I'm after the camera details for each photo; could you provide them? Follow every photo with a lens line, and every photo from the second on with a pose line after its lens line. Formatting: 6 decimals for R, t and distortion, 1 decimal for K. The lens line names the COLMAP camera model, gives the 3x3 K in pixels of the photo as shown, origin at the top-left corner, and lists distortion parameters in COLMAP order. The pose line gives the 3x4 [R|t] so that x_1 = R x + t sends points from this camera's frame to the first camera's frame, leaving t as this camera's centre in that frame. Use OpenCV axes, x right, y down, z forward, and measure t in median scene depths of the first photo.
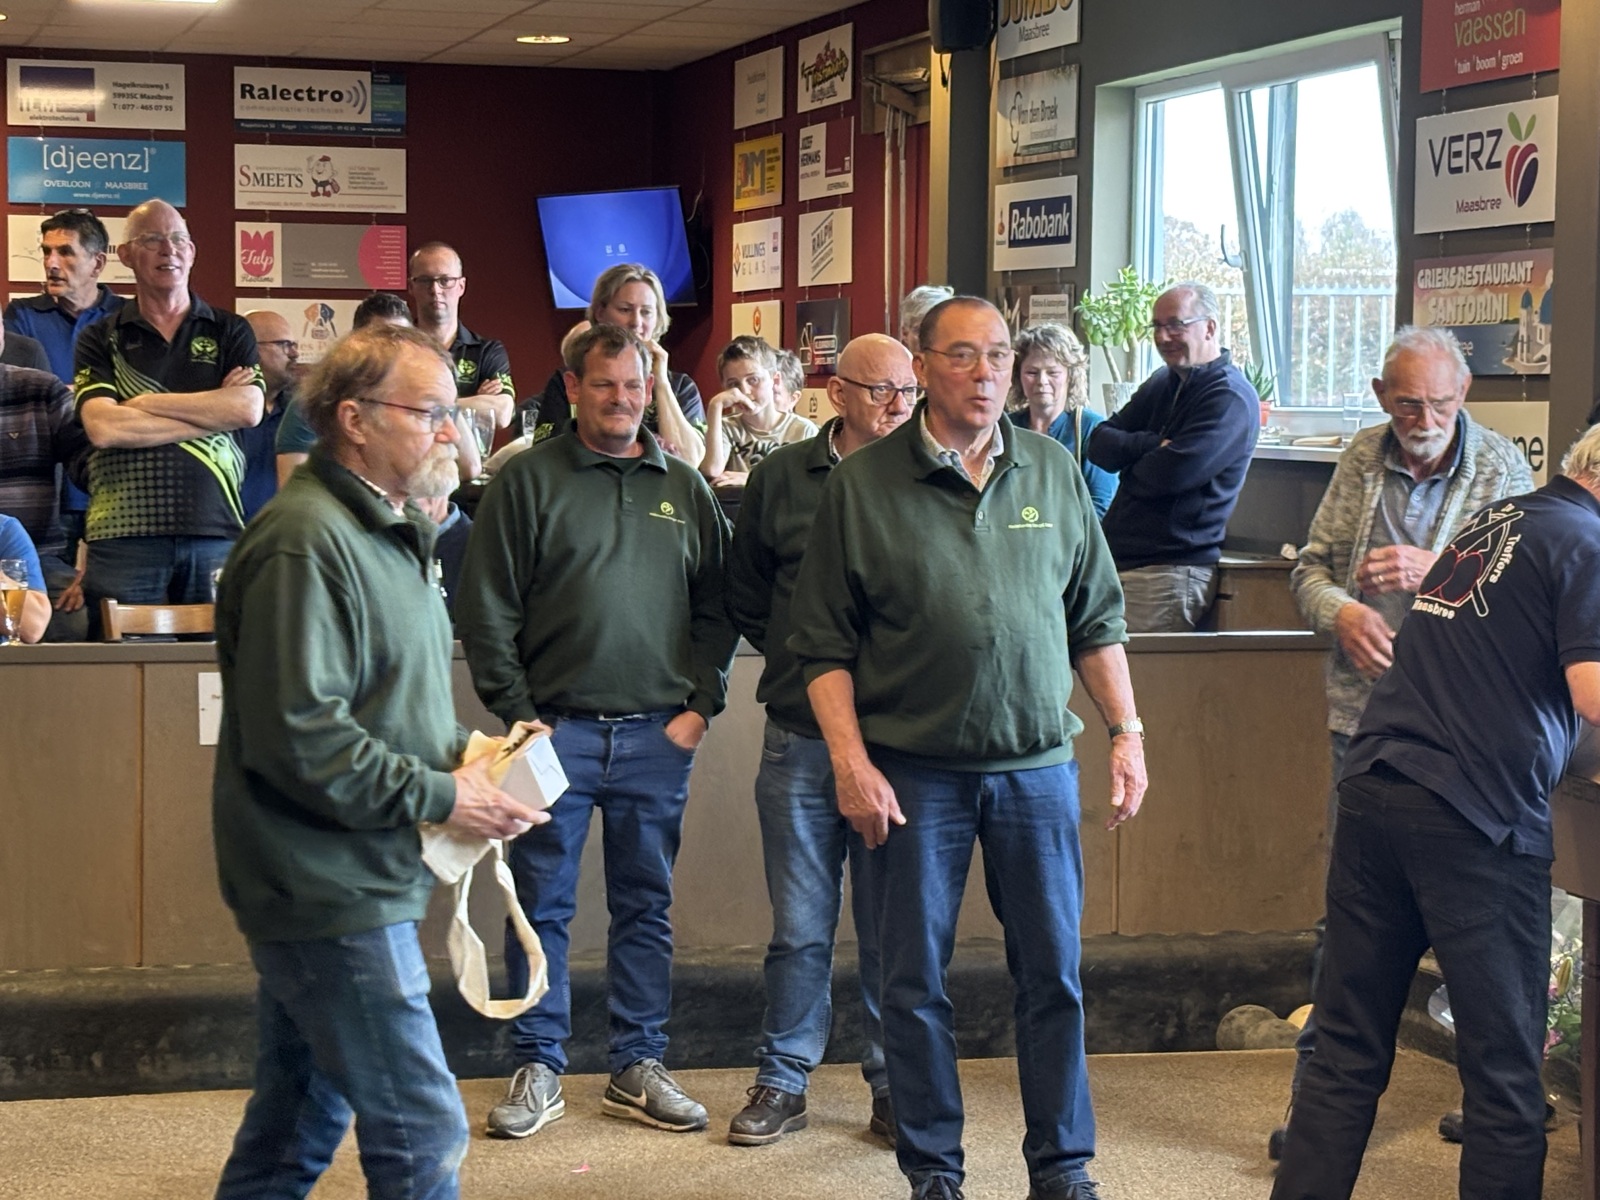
lens RADIAL K [[3689.6, 0, 800.0], [0, 3689.6, 600.0], [0, 0, 1]] dist [0.191707, 0.127621]
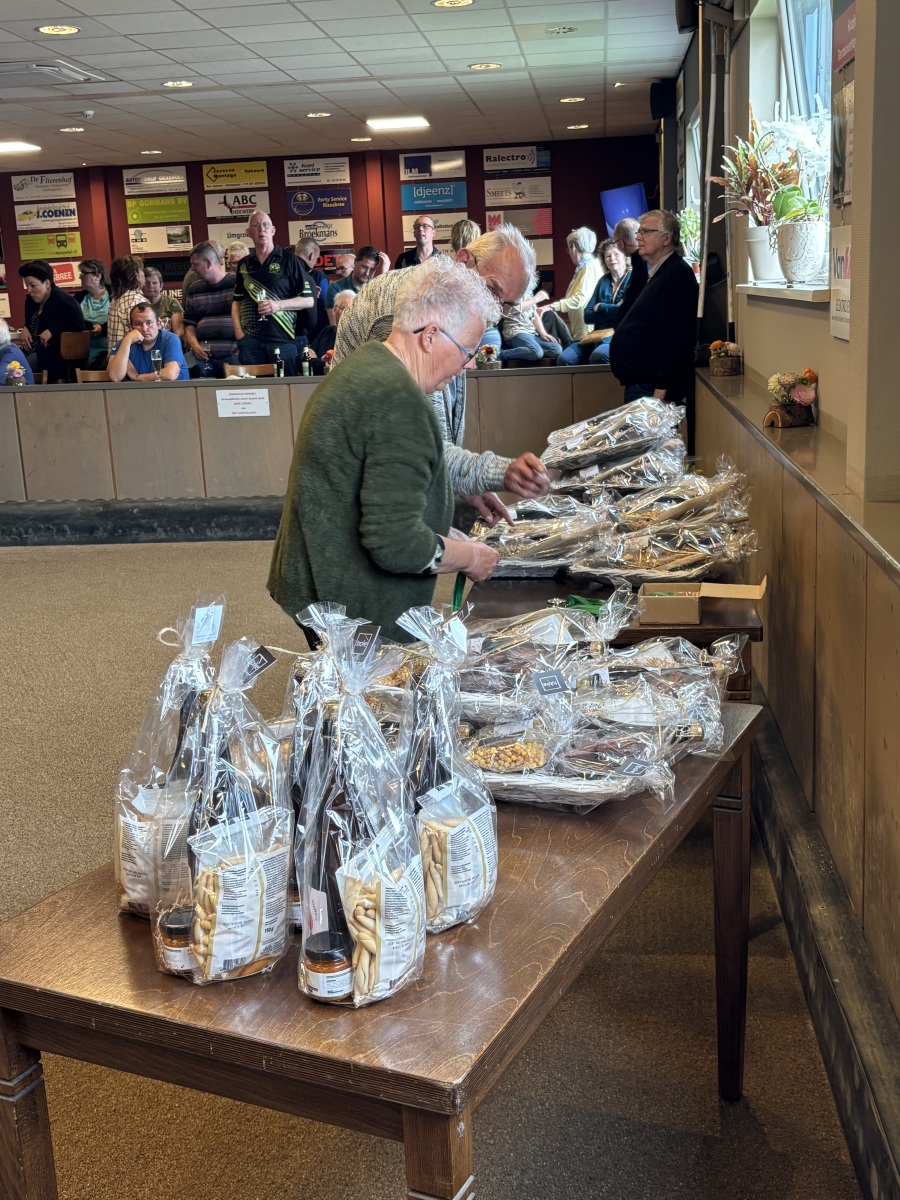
lens RADIAL K [[1385.1, 0, 472.2], [0, 1385.1, 601.7], [0, 0, 1]] dist [0.200136, -0.705304]
pose [[0.933560, 0.029767, -0.357183, 0.214100], [0.031526, 0.985863, 0.164561, 0.005919], [0.357032, -0.164888, 0.919424, 0.056383]]
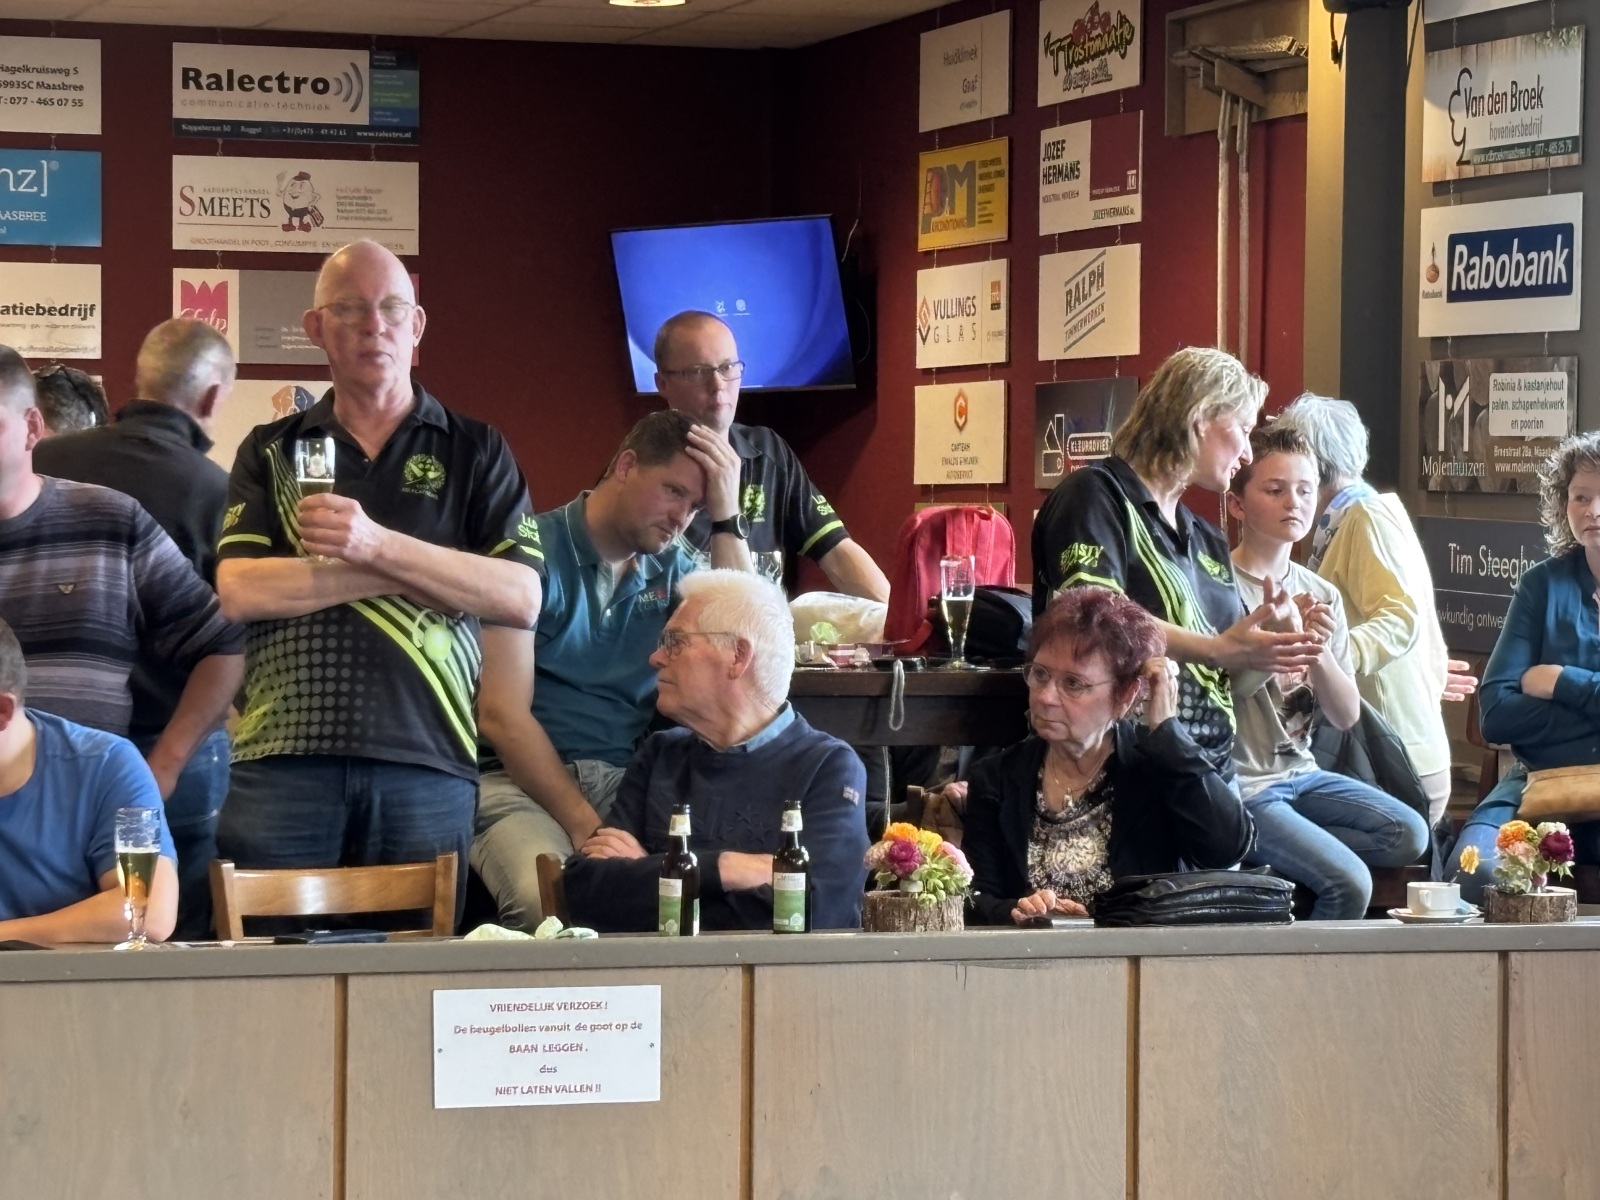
lens RADIAL K [[4930.9, 0, 797.4], [0, 4930.9, 551.7], [0, 0, 1]] dist [0.173698, 1.704922]
pose [[0.999496, -0.001210, 0.031710, -0.071850], [0.002662, 0.998948, -0.045785, -0.008278], [-0.031621, 0.045847, 0.998448, 0.096527]]
